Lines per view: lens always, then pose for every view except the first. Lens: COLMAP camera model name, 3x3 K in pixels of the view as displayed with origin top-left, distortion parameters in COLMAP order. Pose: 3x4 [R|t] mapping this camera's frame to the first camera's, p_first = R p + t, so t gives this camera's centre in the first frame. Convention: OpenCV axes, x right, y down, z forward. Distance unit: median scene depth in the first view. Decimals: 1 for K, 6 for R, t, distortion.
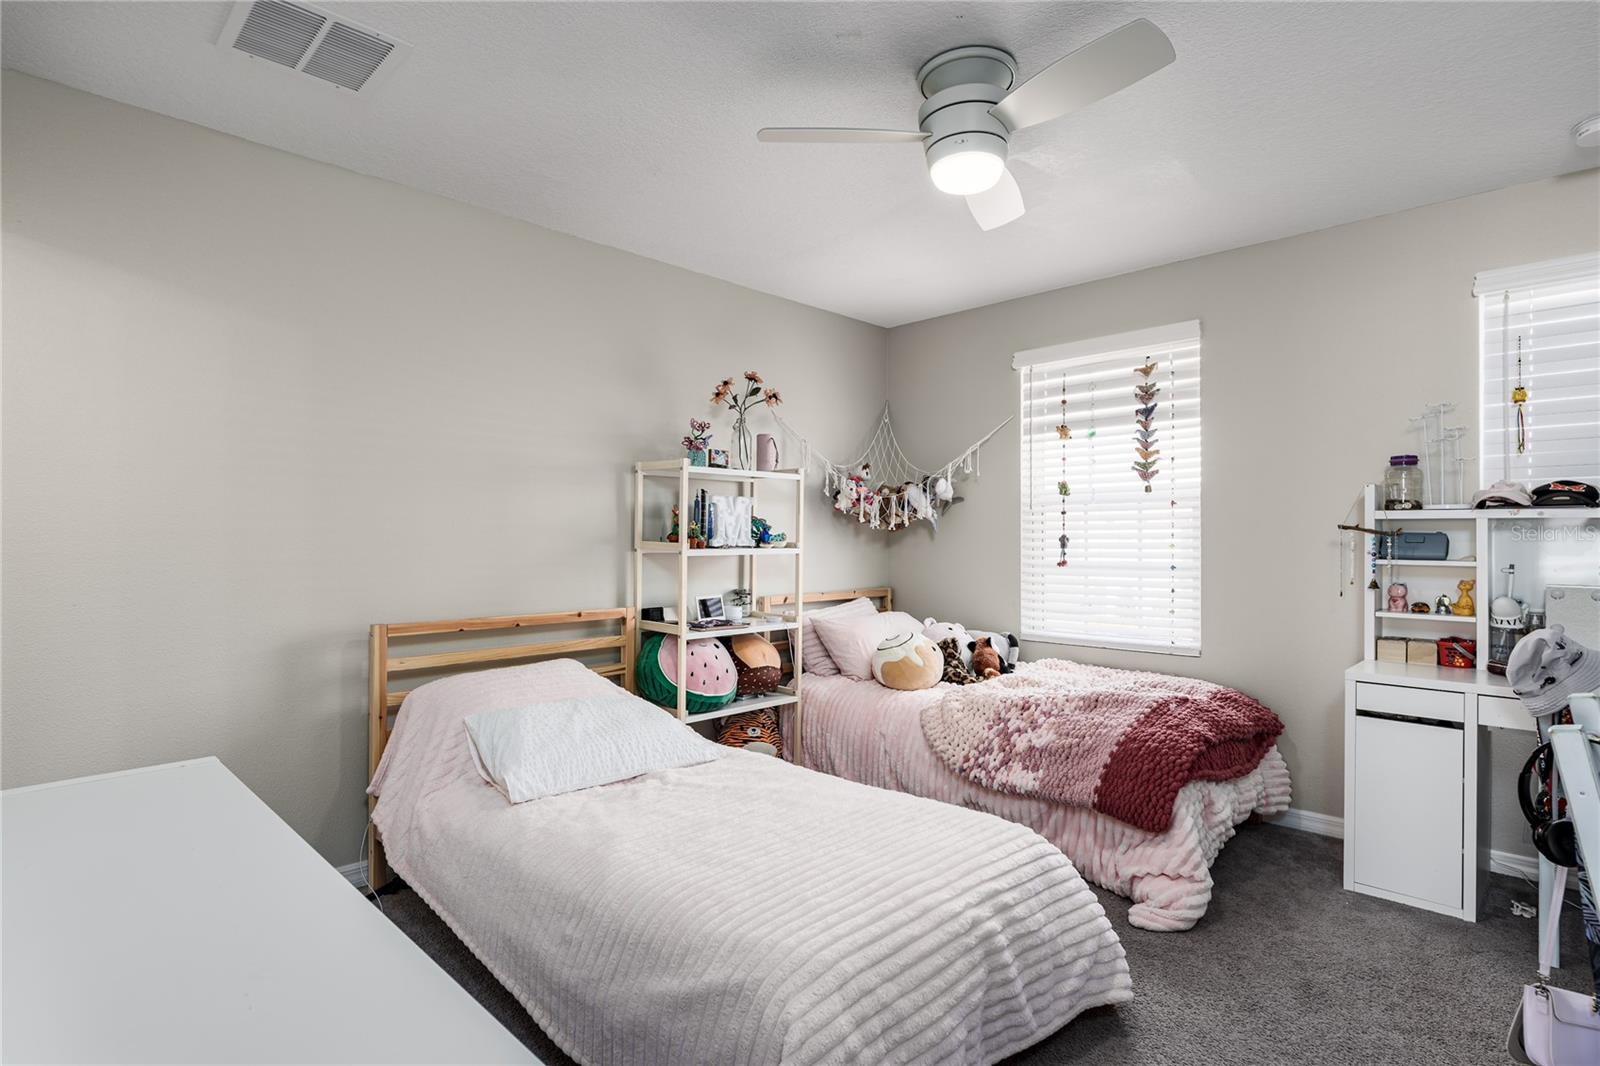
lens RADIAL K [[822.3, 0, 807.3], [0, 822.3, 532.5], [0, 0, 1]] dist [-0.004090, 0.000190]
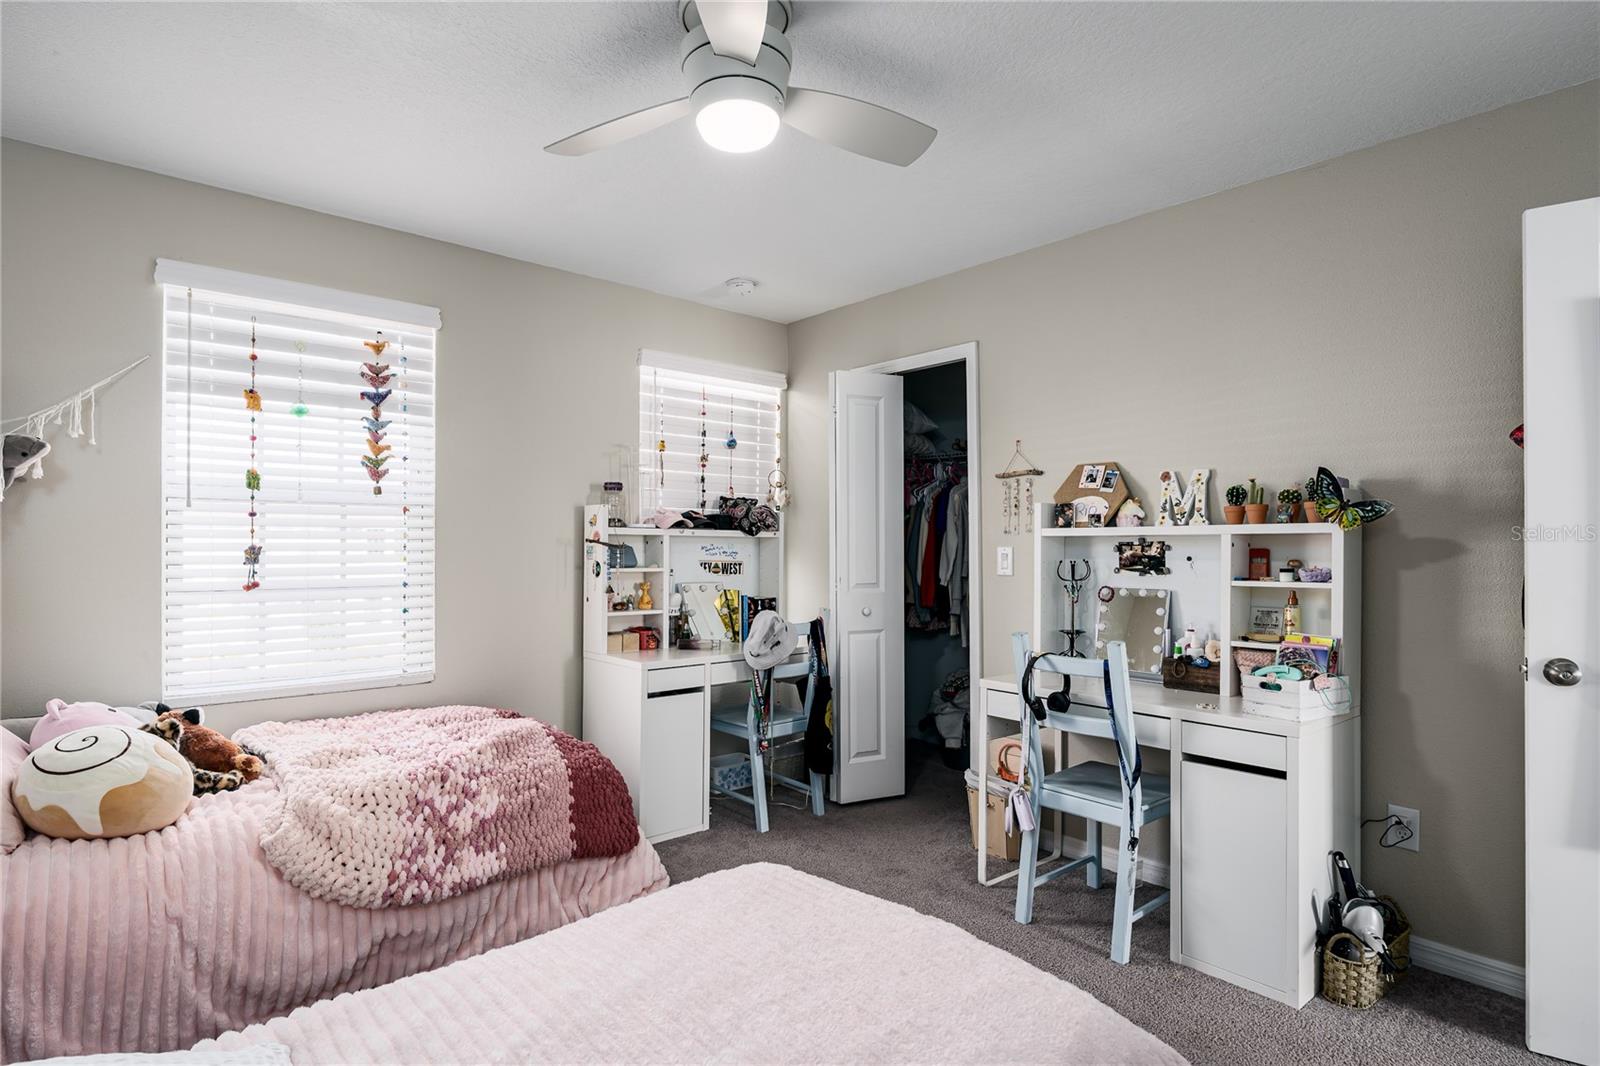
lens RADIAL K [[822.3, 0, 806.9], [0, 822.3, 539.7], [0, 0, 1]] dist [-0.004090, 0.000190]
pose [[0.073550, 0.008365, 0.997256, -0.386351], [-0.010264, 0.999918, -0.007630, -0.001725], [-0.997239, -0.009674, 0.073630, 0.513181]]
